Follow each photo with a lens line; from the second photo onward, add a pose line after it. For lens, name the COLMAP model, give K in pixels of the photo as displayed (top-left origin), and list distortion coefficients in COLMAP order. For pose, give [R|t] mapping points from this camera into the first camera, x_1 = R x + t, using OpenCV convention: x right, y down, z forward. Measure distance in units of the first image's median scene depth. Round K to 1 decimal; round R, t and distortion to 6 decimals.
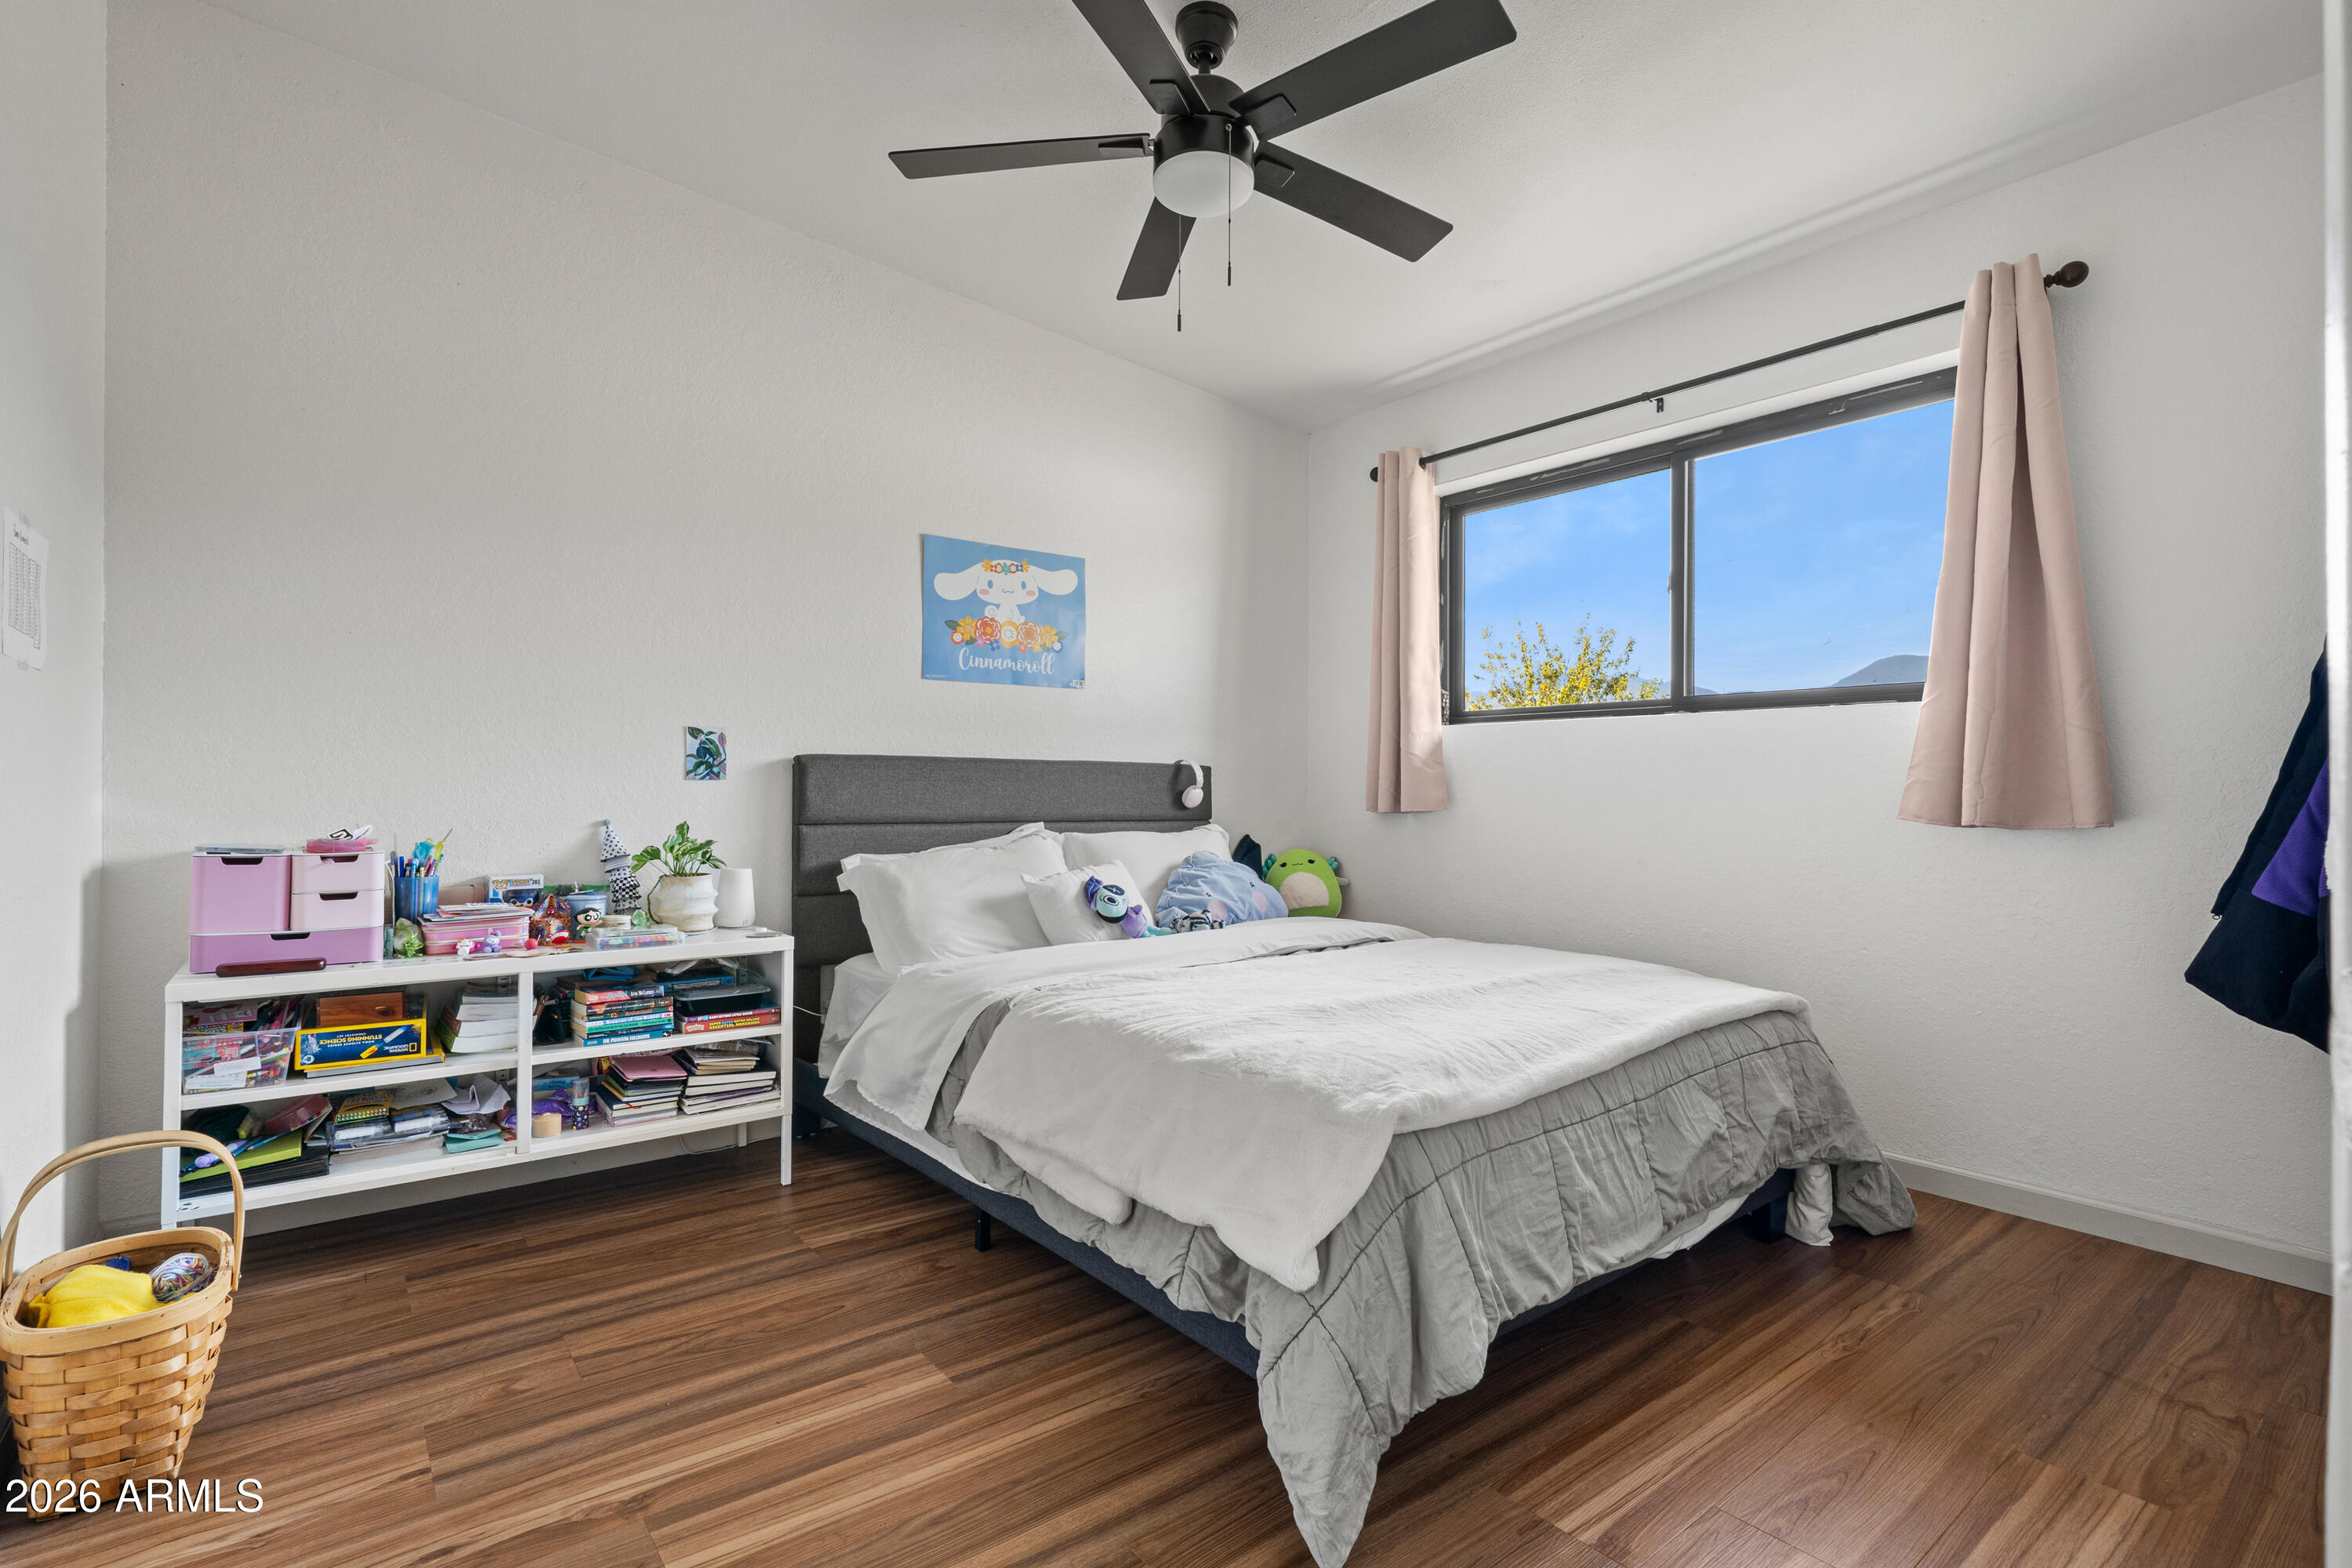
lens RADIAL K [[1090.0, 0, 1170.1], [0, 1090.0, 791.2], [0, 0, 1]] dist [-0.002390, 0.001329]
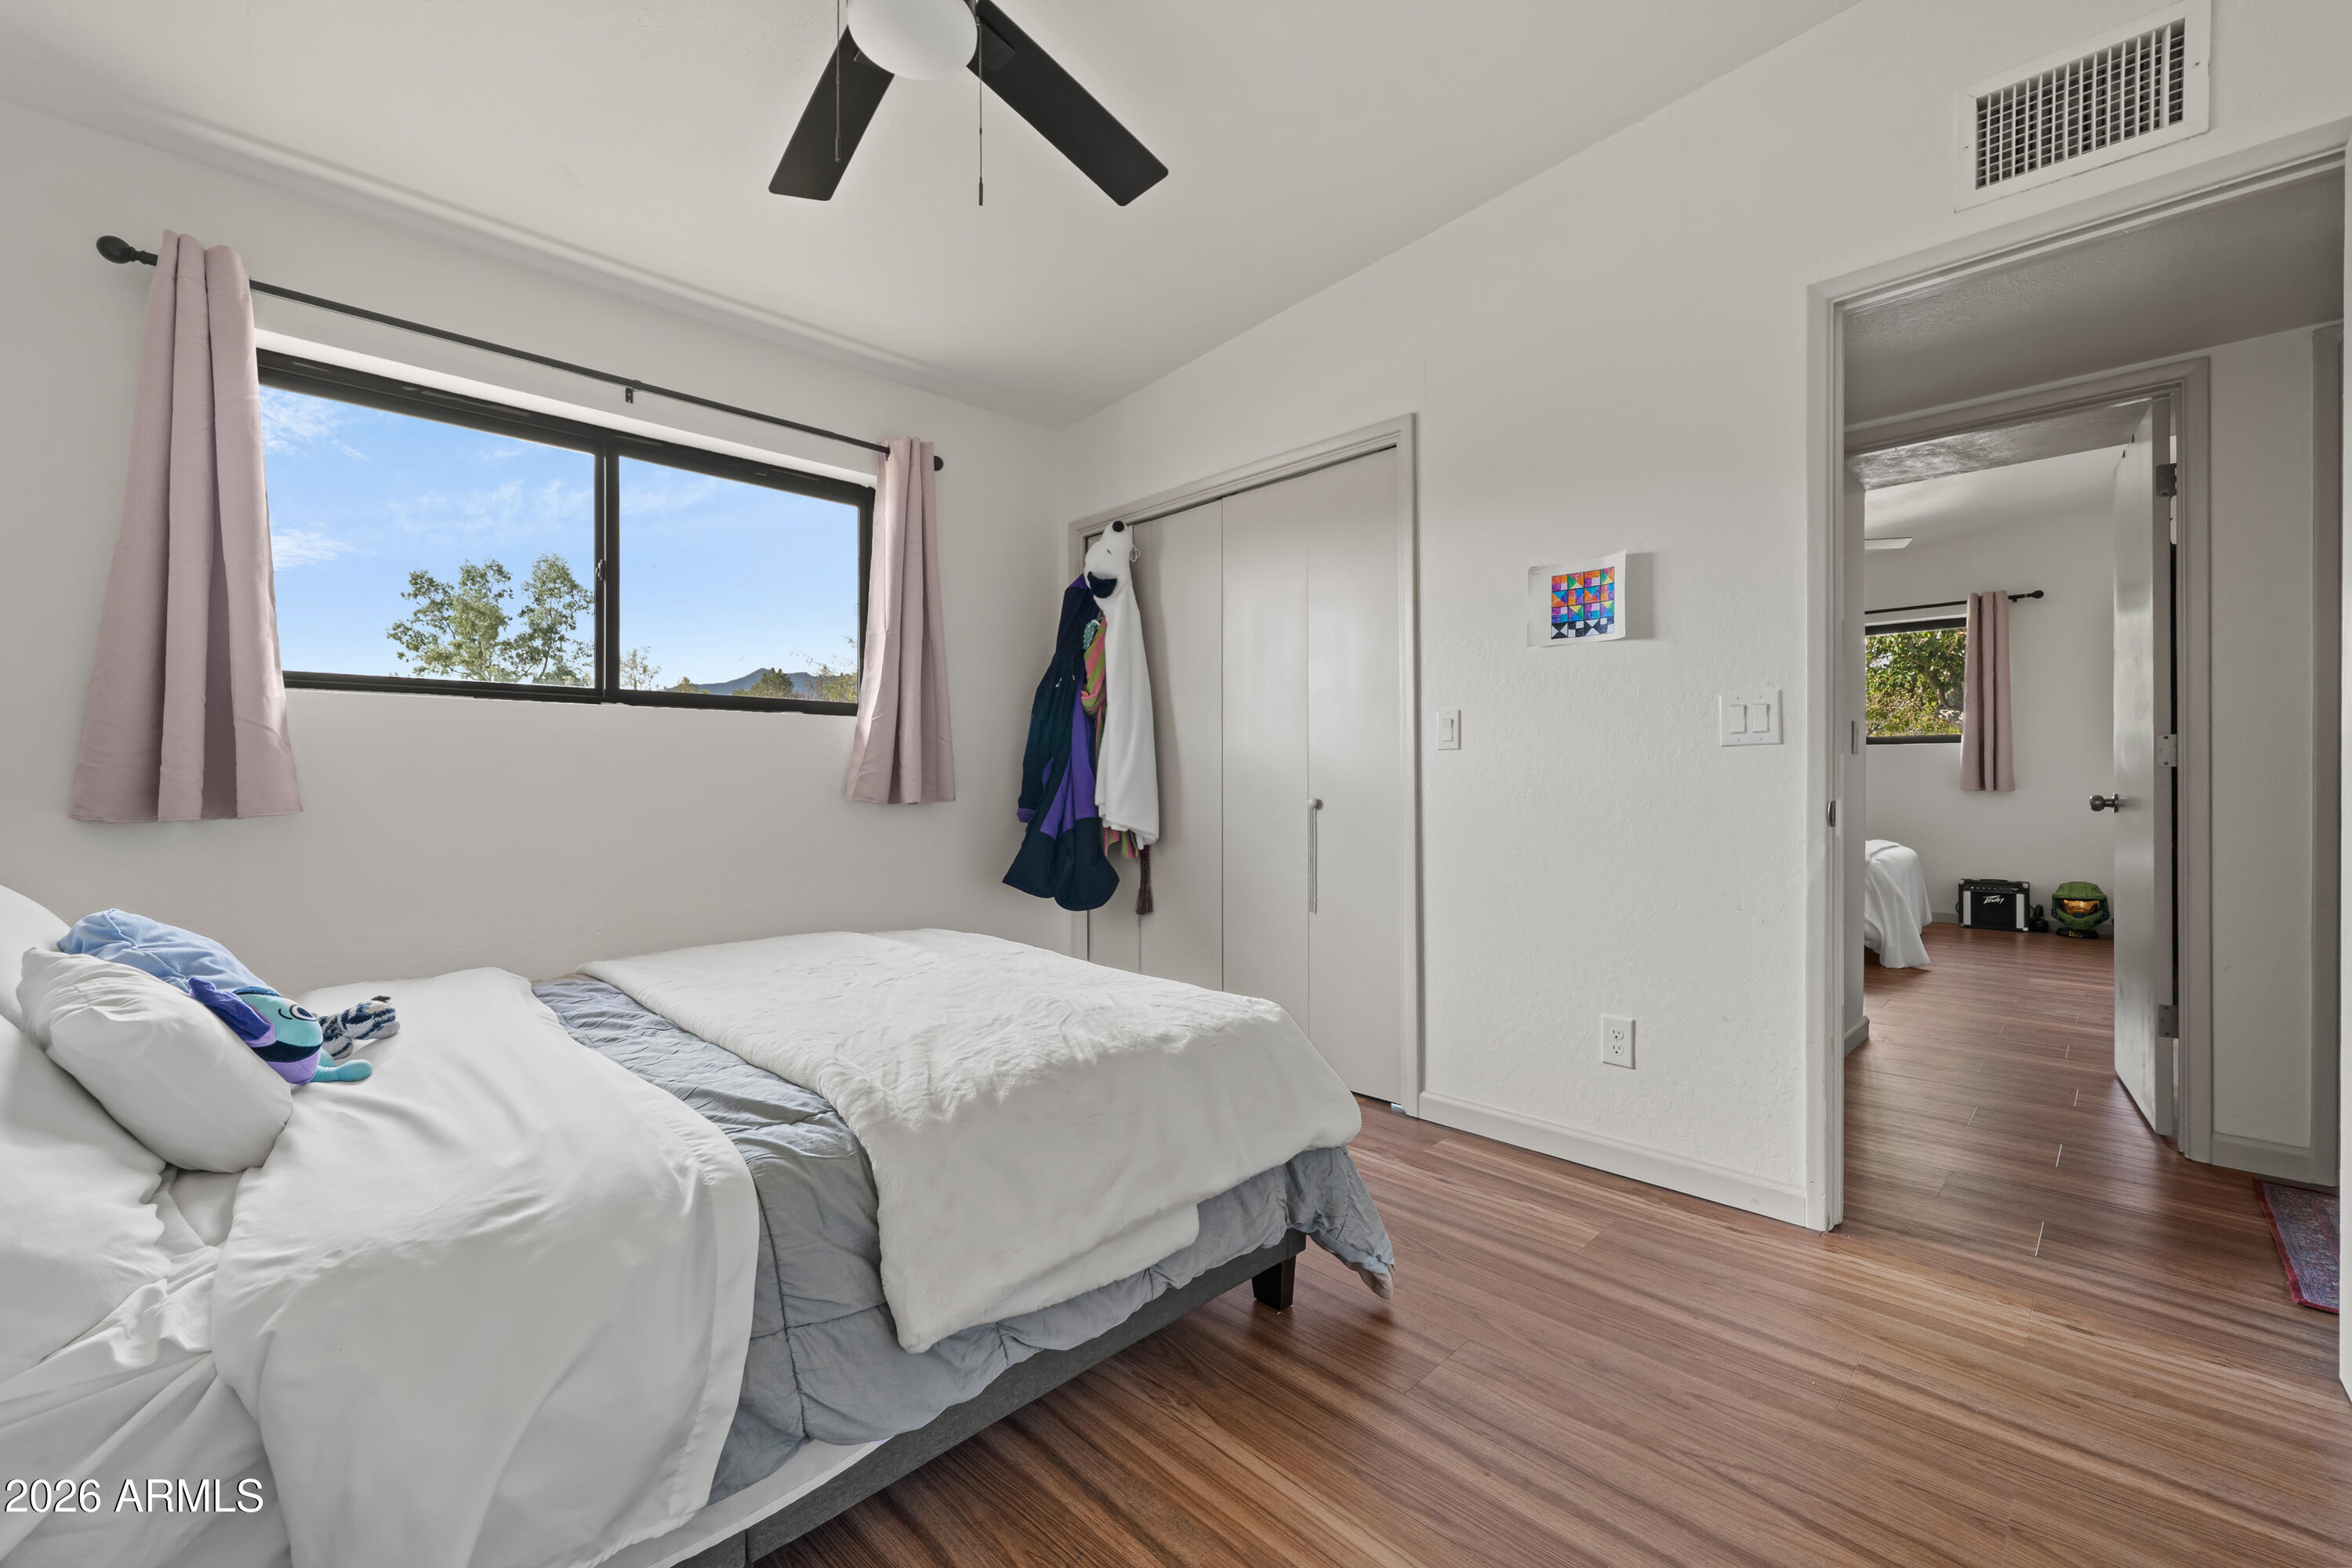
lens RADIAL K [[949.0, 0, 1170.5], [0, 949.0, 789.5], [0, 0, 1]] dist [0.001489, 0.000213]
pose [[-0.108948, -0.012274, 0.993972, -0.664834], [0.006111, 0.999897, 0.013017, -0.003271], [-0.994029, 0.007493, -0.108861, 0.854620]]
